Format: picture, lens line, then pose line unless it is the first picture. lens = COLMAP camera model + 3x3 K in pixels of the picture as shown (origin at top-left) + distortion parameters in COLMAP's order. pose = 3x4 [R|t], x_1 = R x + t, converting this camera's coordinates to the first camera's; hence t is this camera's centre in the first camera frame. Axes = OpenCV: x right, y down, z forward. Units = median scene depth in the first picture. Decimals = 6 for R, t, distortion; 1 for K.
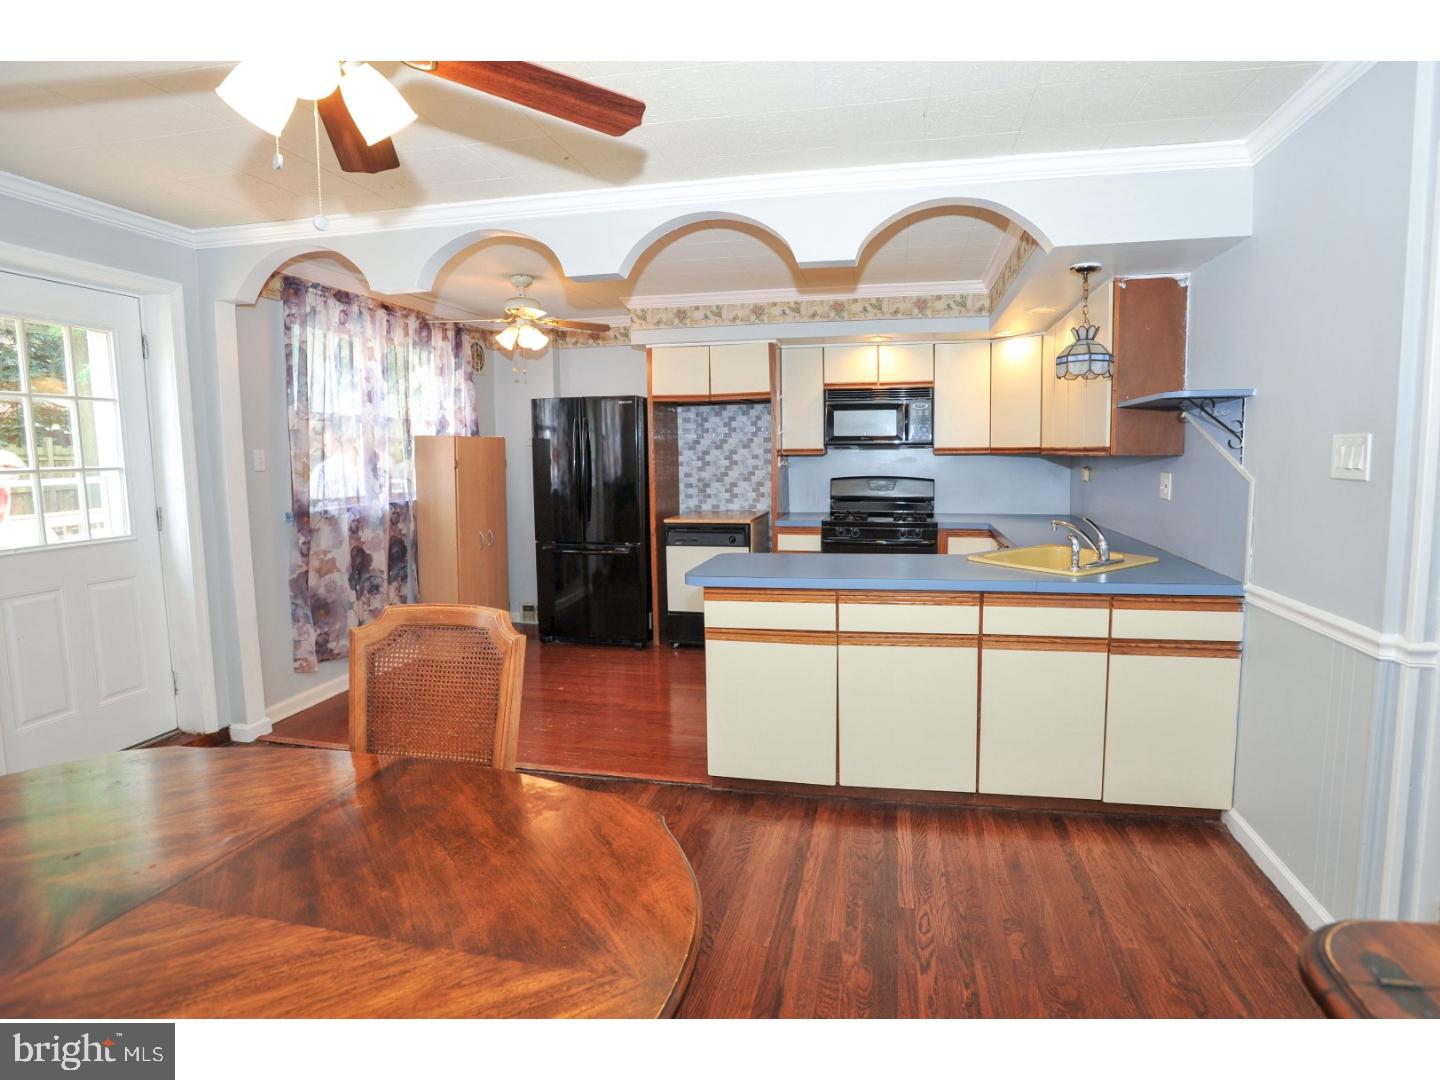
lens RADIAL K [[738.8, 0, 730.0], [0, 738.8, 520.6], [0, 0, 1]] dist [-0.034495, 0.000921]
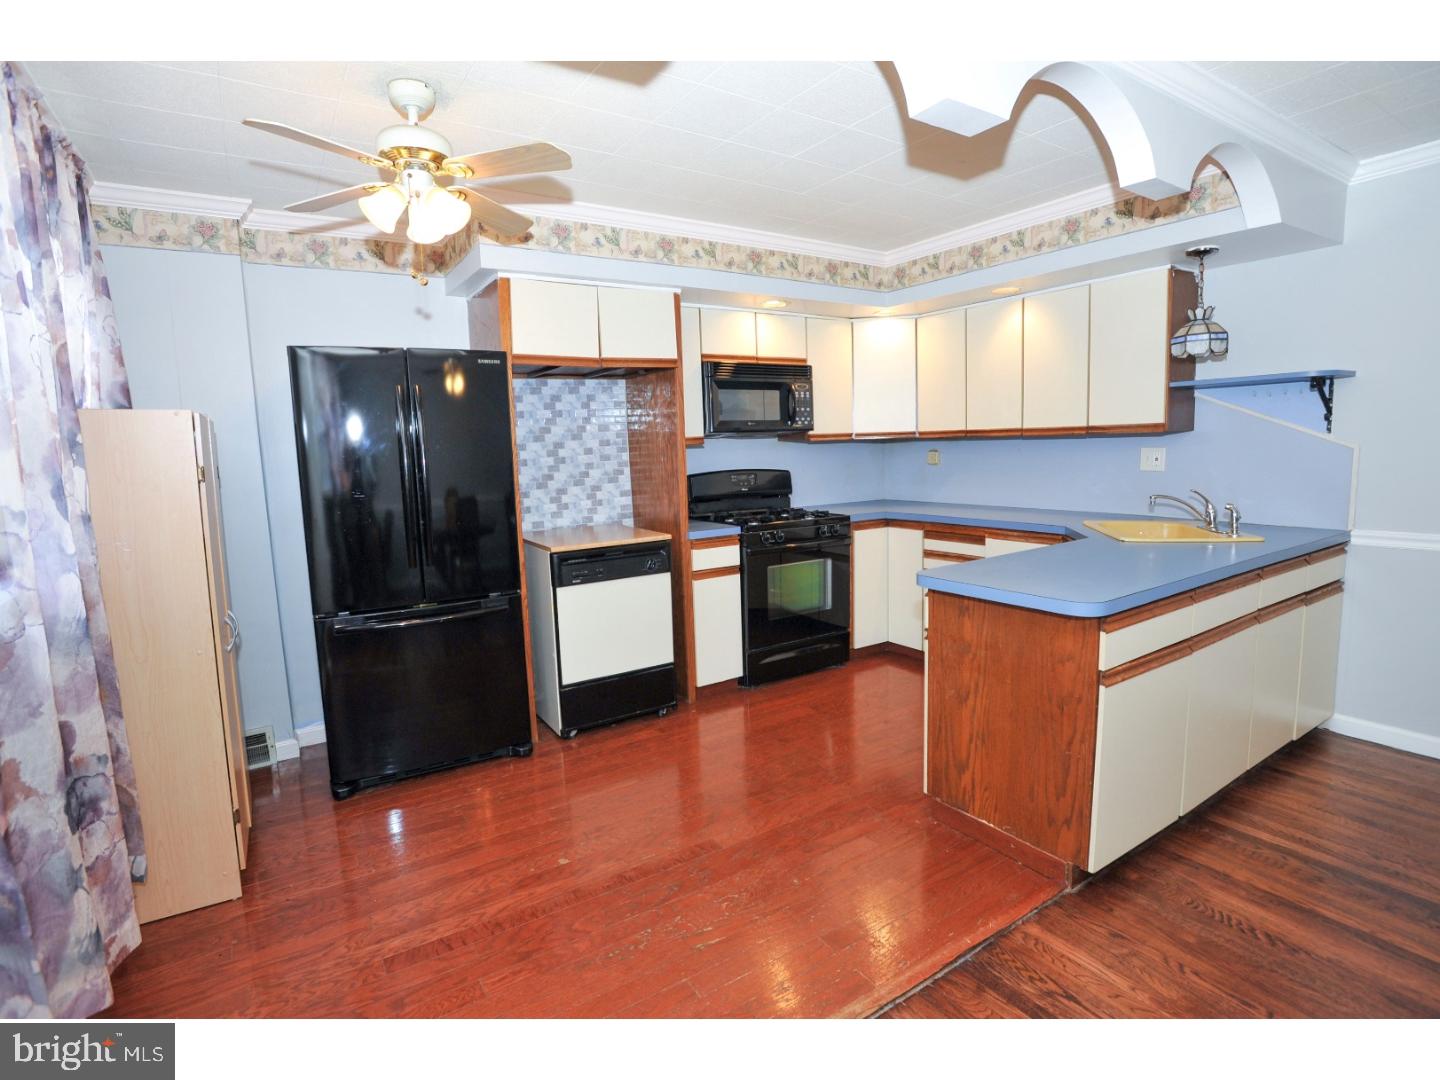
lens RADIAL K [[736.7, 0, 695.2], [0, 736.7, 534.9], [0, 0, 1]] dist [-0.032728, 0.000530]
pose [[0.701110, -0.101030, 0.705859, -0.477576], [0.092691, 0.994425, 0.050265, -0.035609], [-0.707003, 0.030186, 0.706566, 0.477211]]
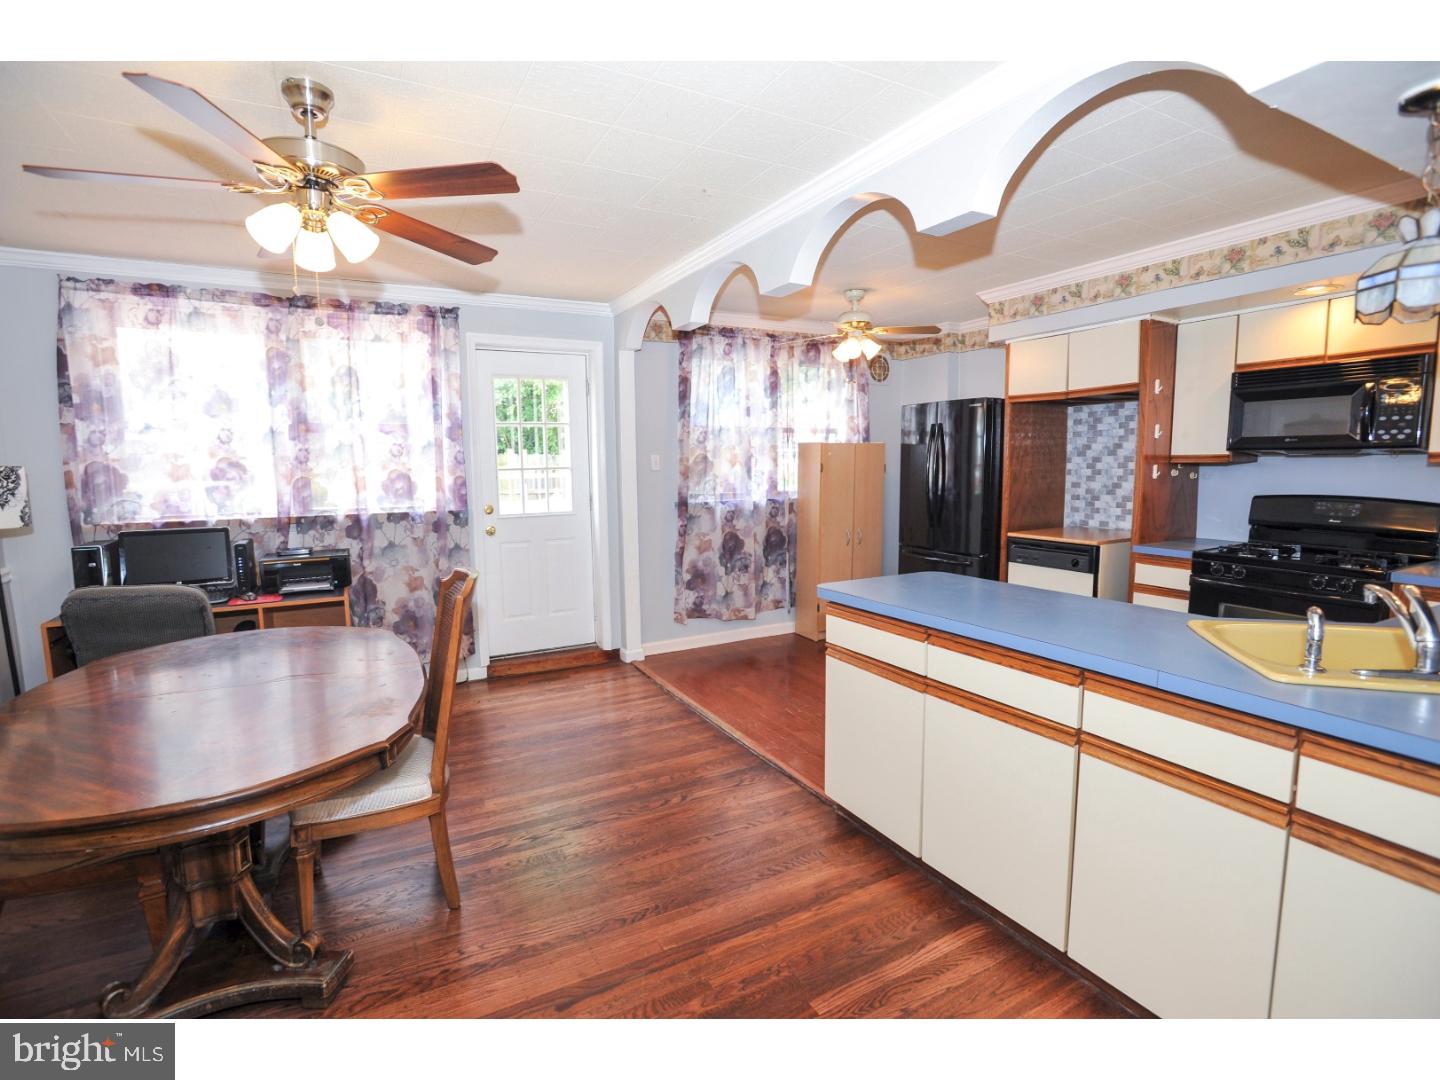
lens RADIAL K [[686.3, 0, 721.4], [0, 686.3, 550.6], [0, 0, 1]] dist [-0.074824, 0.040230]
pose [[0.651965, 0.102427, -0.751299, 0.325114], [-0.068747, 0.994738, 0.075959, -0.019468], [0.755126, 0.002127, 0.655576, 0.195431]]
